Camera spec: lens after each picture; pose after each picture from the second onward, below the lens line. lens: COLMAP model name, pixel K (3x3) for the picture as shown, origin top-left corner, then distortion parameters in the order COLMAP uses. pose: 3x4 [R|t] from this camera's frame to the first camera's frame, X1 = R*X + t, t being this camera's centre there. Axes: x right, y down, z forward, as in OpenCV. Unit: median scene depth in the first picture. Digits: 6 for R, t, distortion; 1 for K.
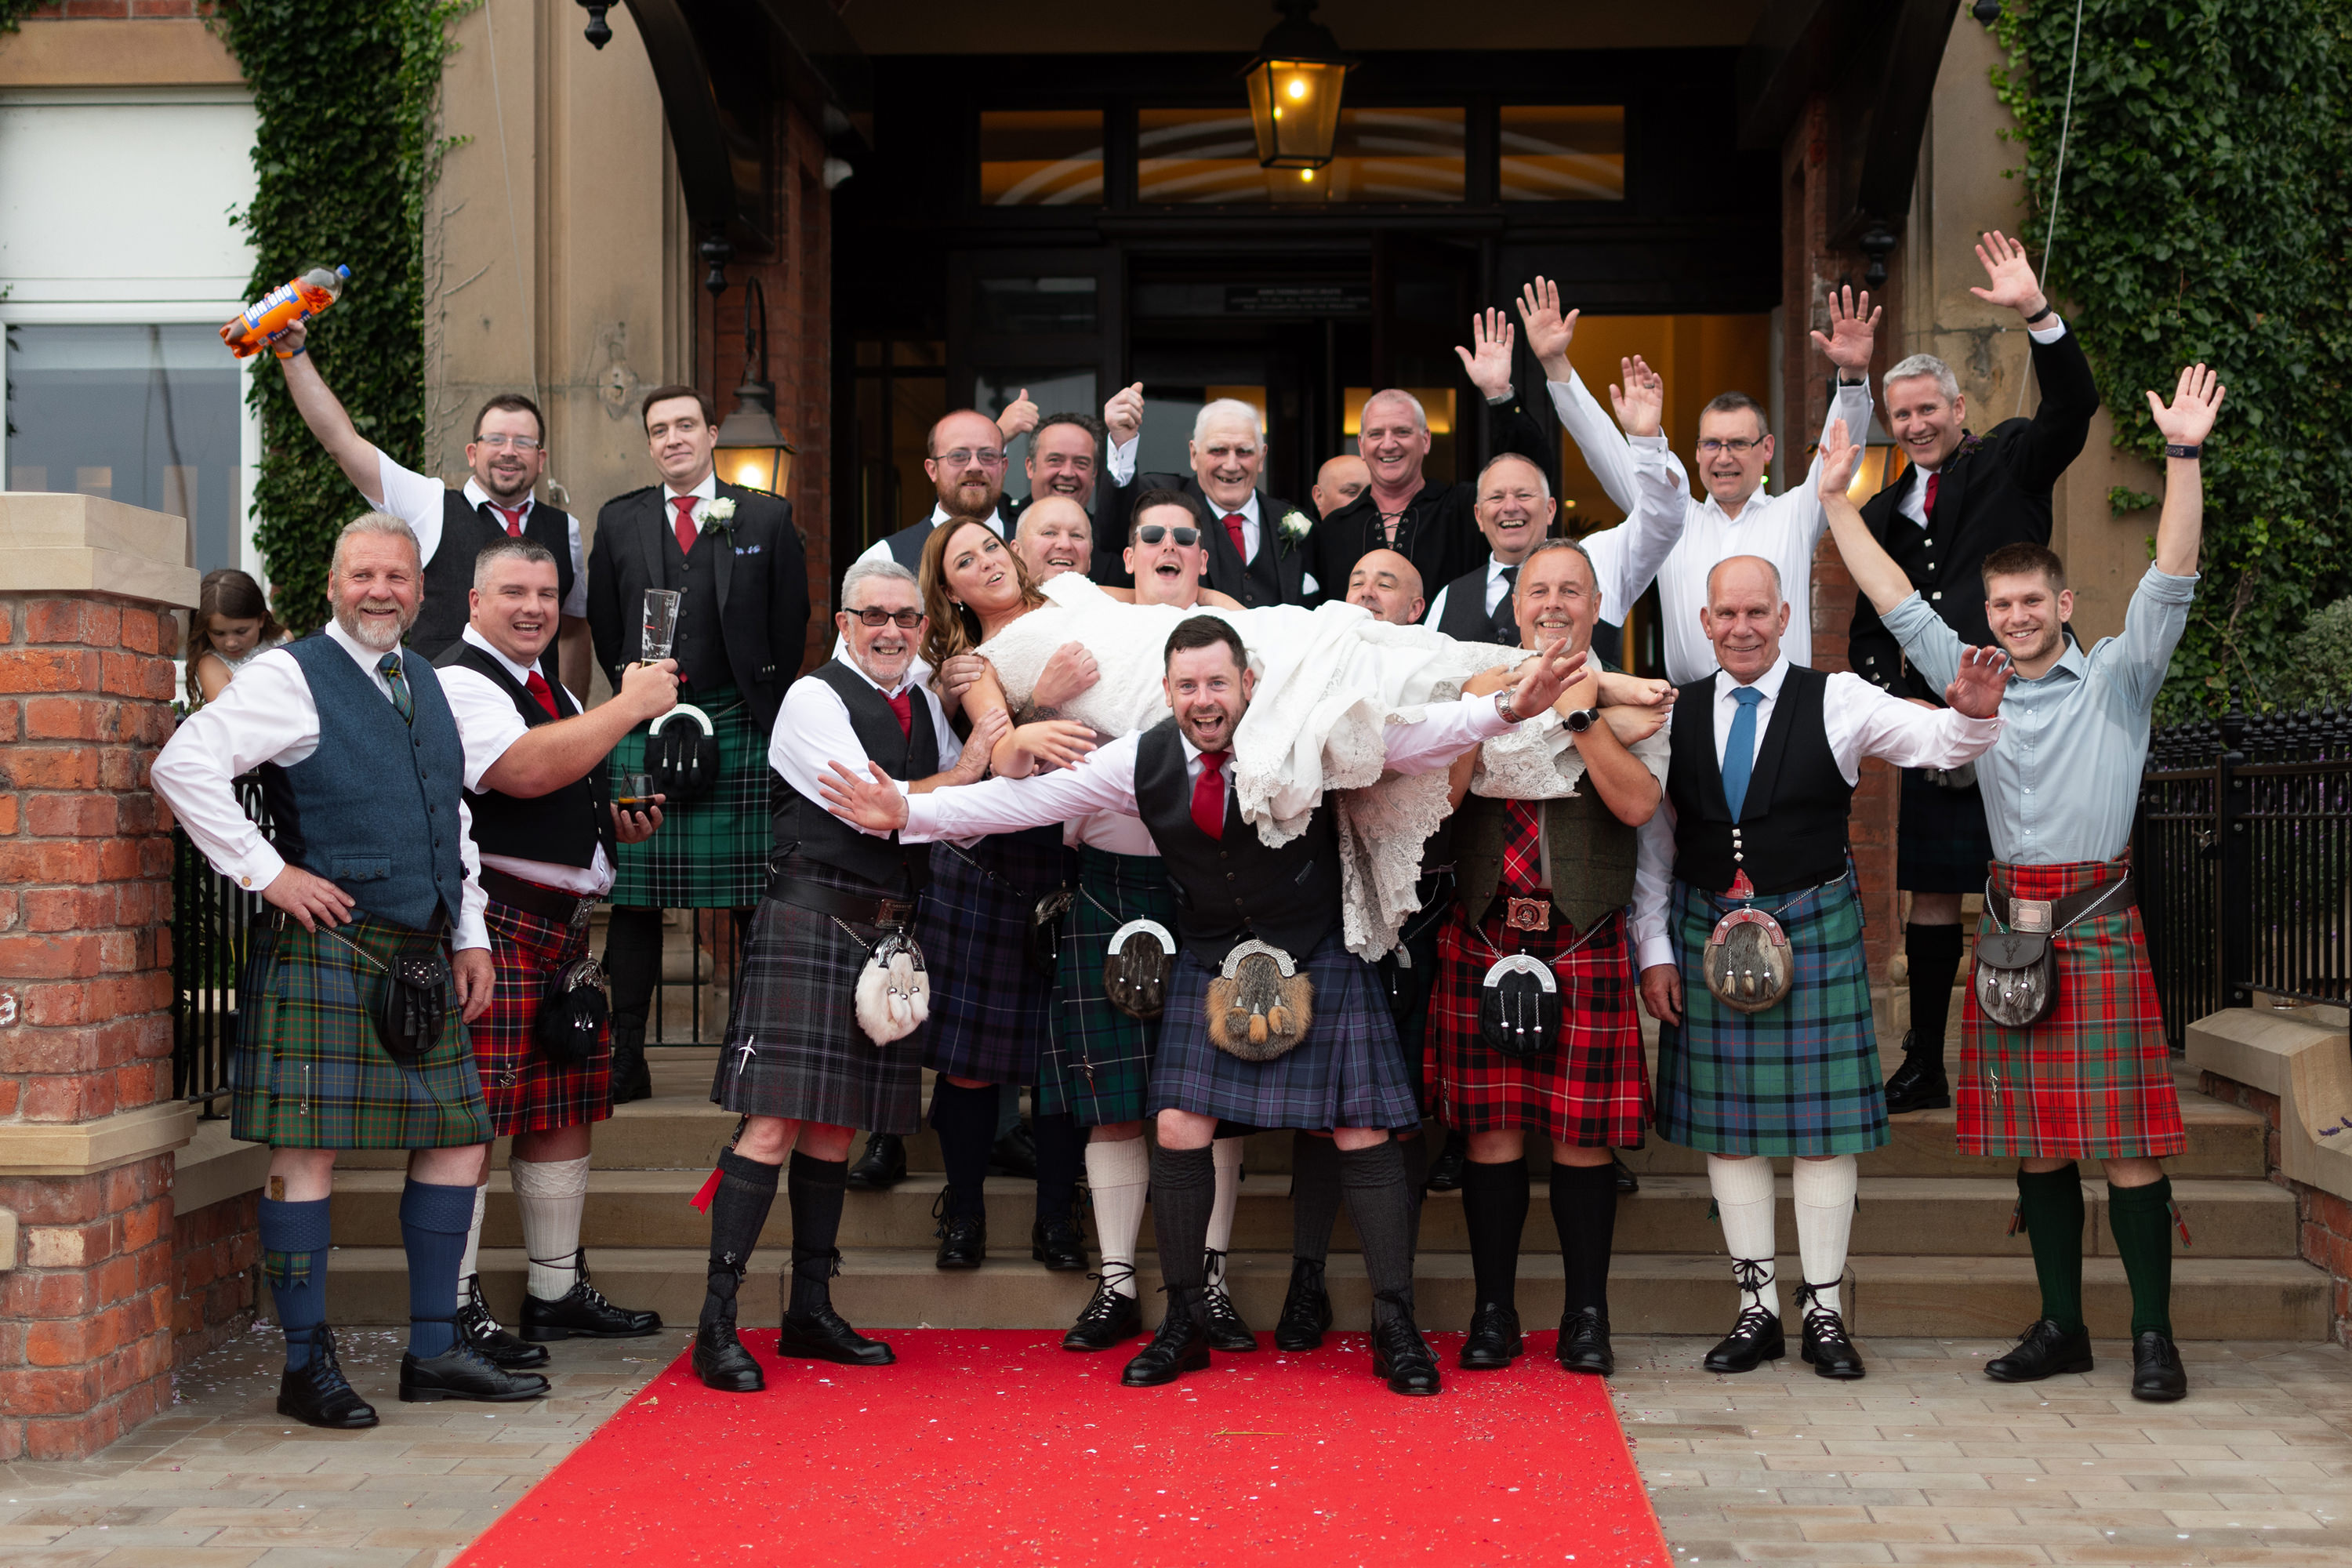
lens RADIAL K [[3576.2, 0, 1109.3], [0, 3576.2, 788.3], [0, 0, 1]] dist [-0.029752, 0.190395]
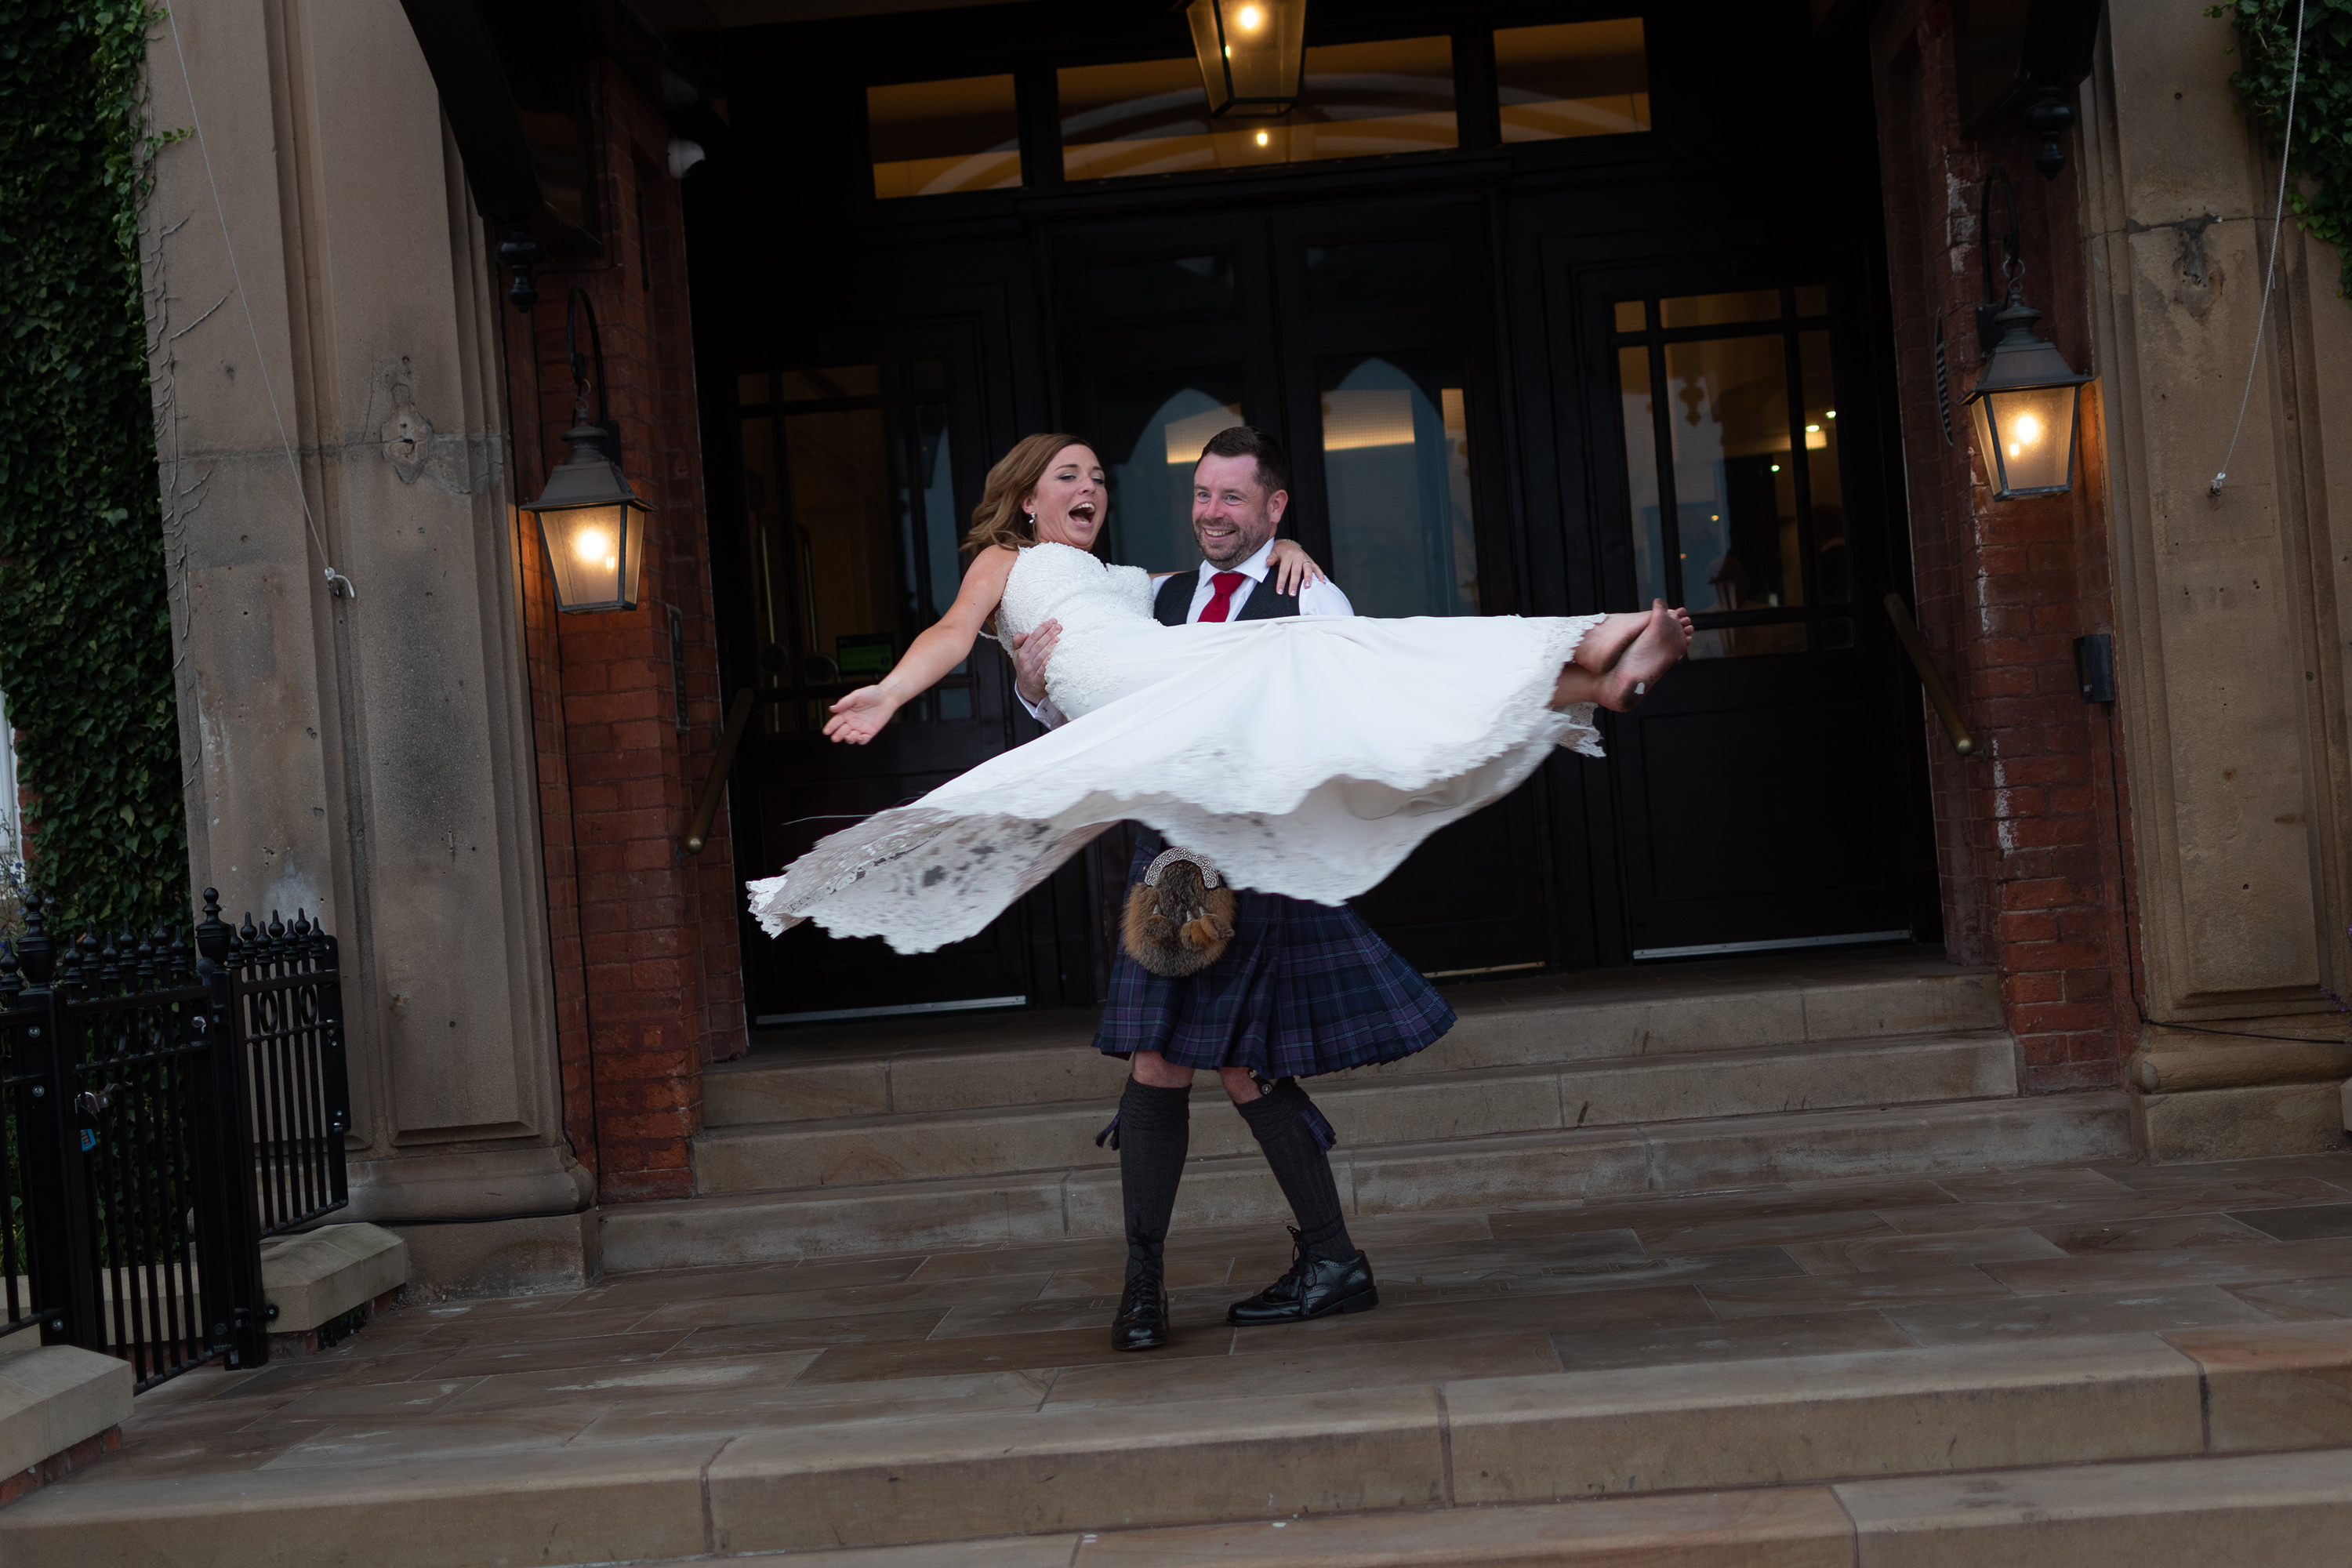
lens RADIAL K [[3576.2, 0, 1109.3], [0, 3576.2, 788.3], [0, 0, 1]] dist [-0.029752, 0.190395]
pose [[0.996763, -0.079654, 0.010868, -0.002301], [0.079801, 0.996715, -0.013793, -0.015593], [-0.009734, 0.014615, 0.999846, 0.233210]]
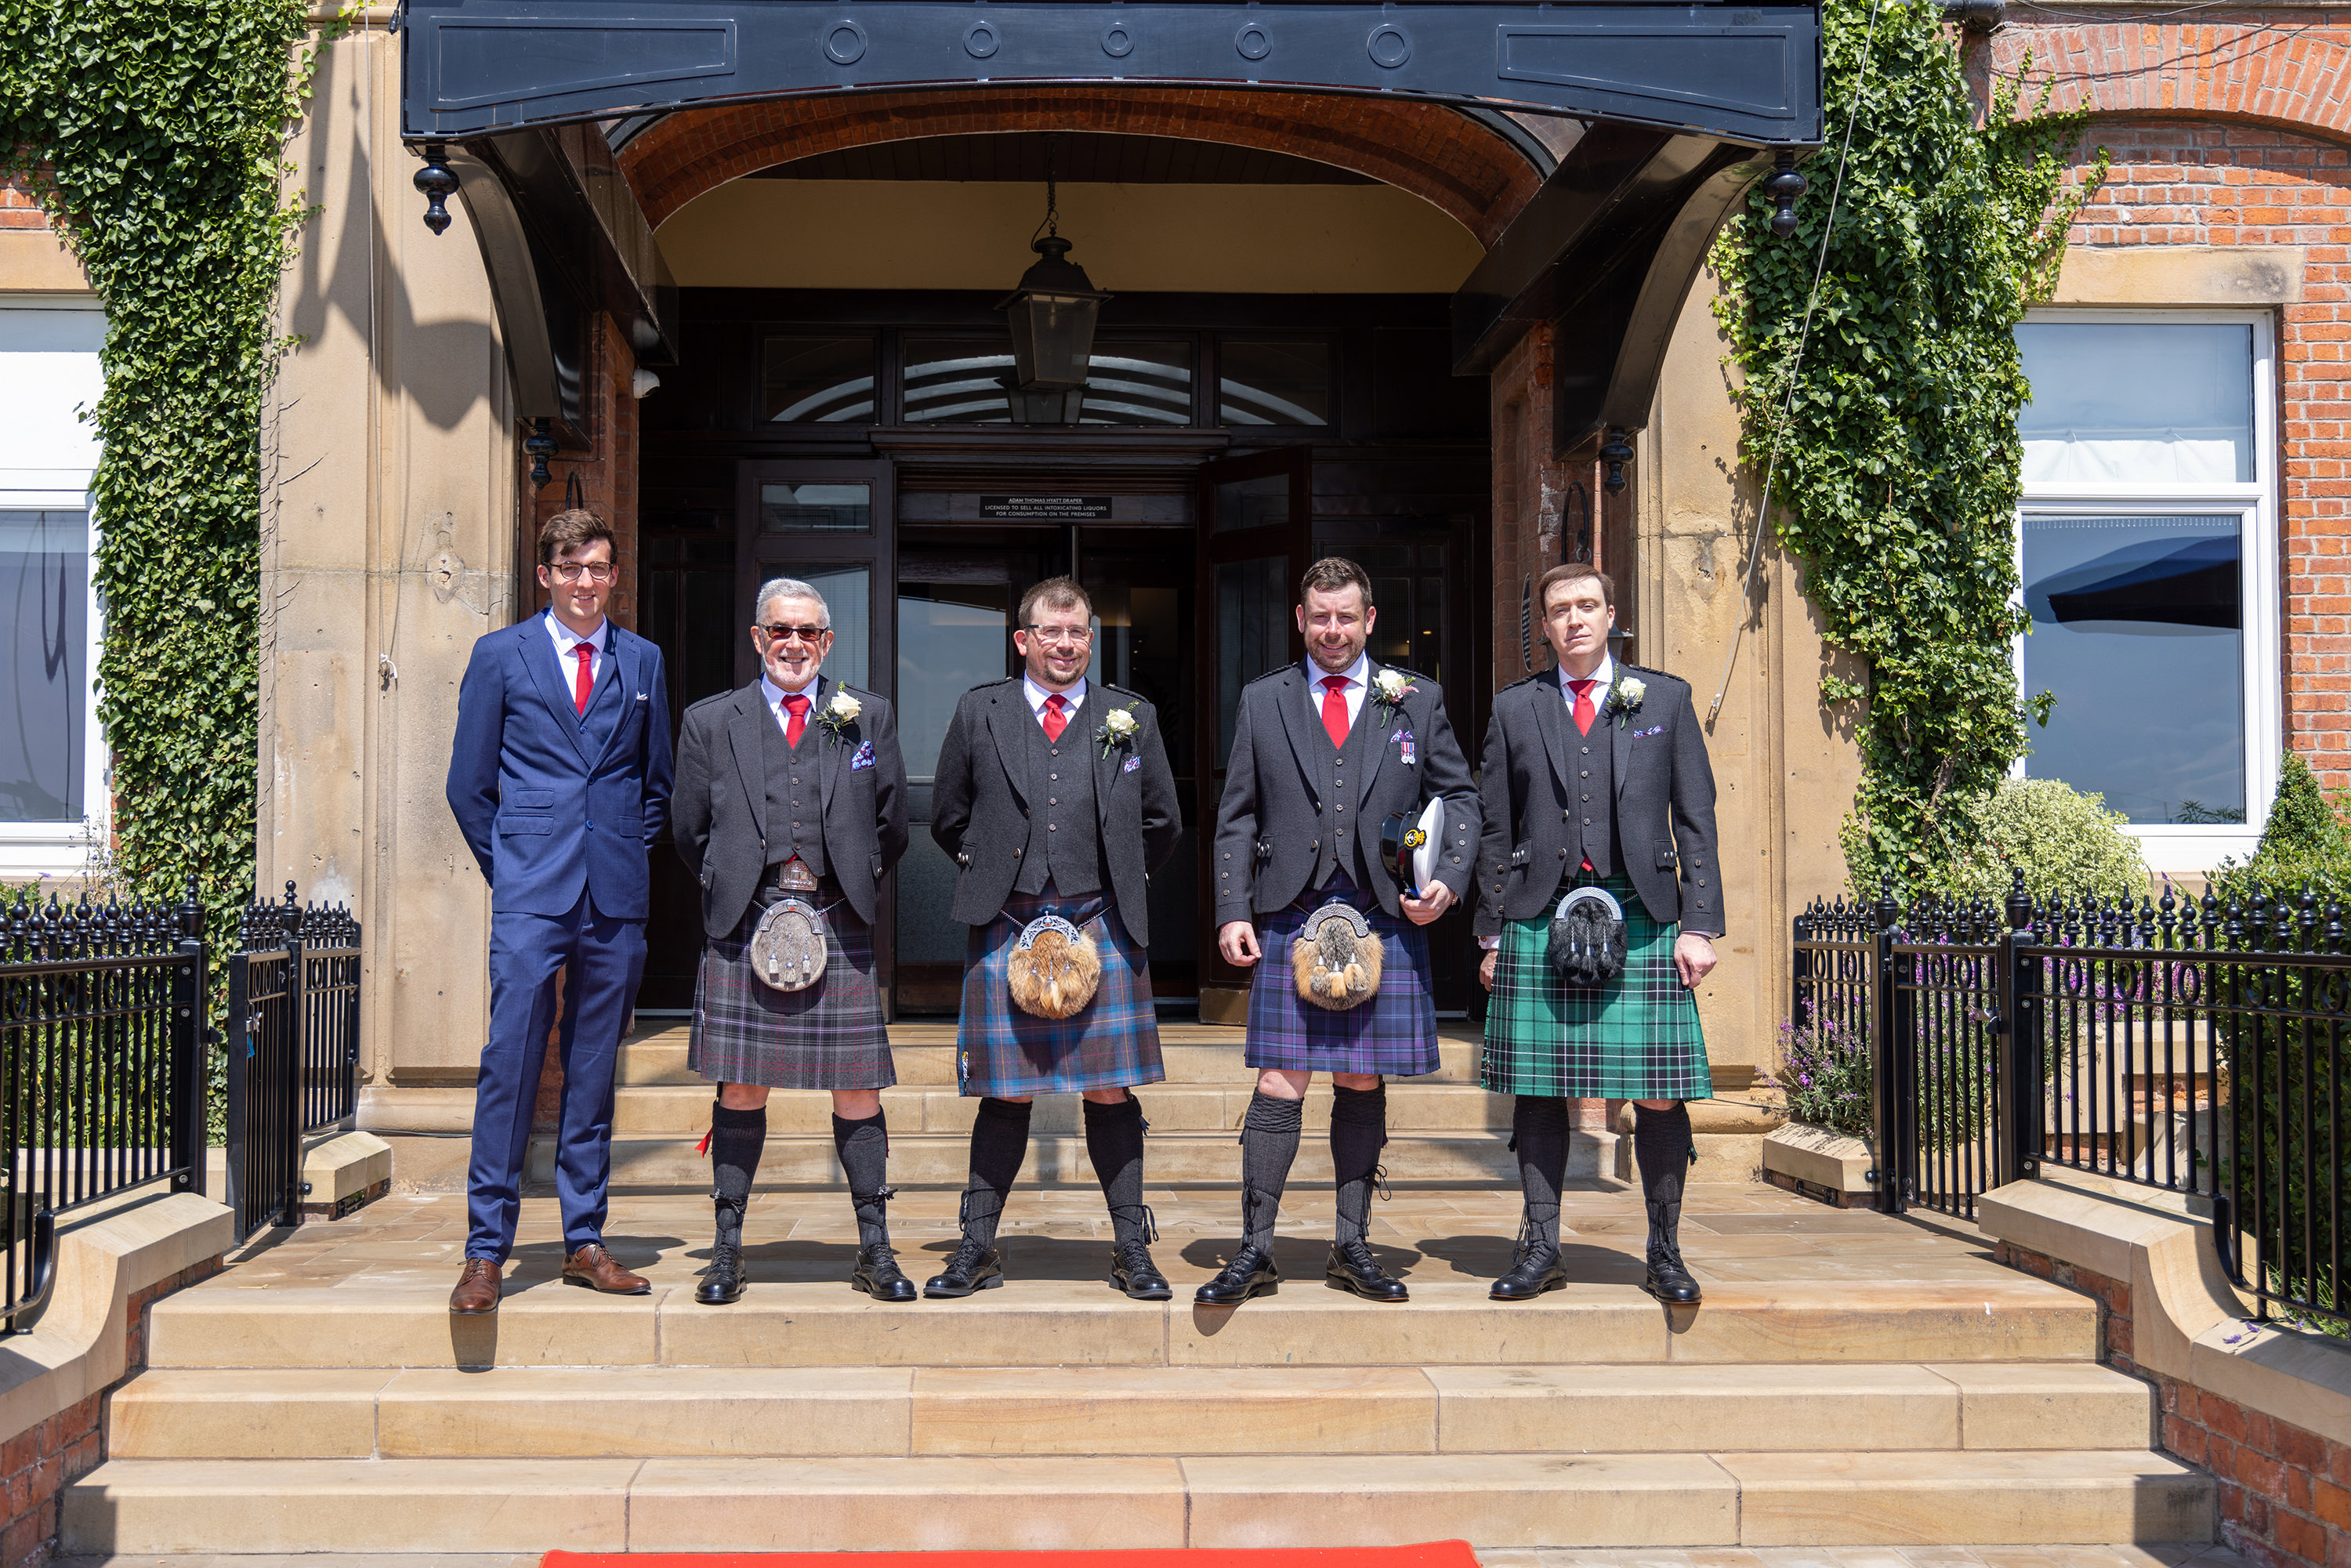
lens RADIAL K [[2755.8, 0, 1062.6], [0, 2755.8, 780.2], [0, 0, 1]] dist [-0.016928, -0.035760]
pose [[0.995657, 0.005005, 0.092964, -0.030031], [-0.000869, 0.999010, -0.044478, -0.014119], [-0.093094, 0.044204, 0.994676, 0.169436]]
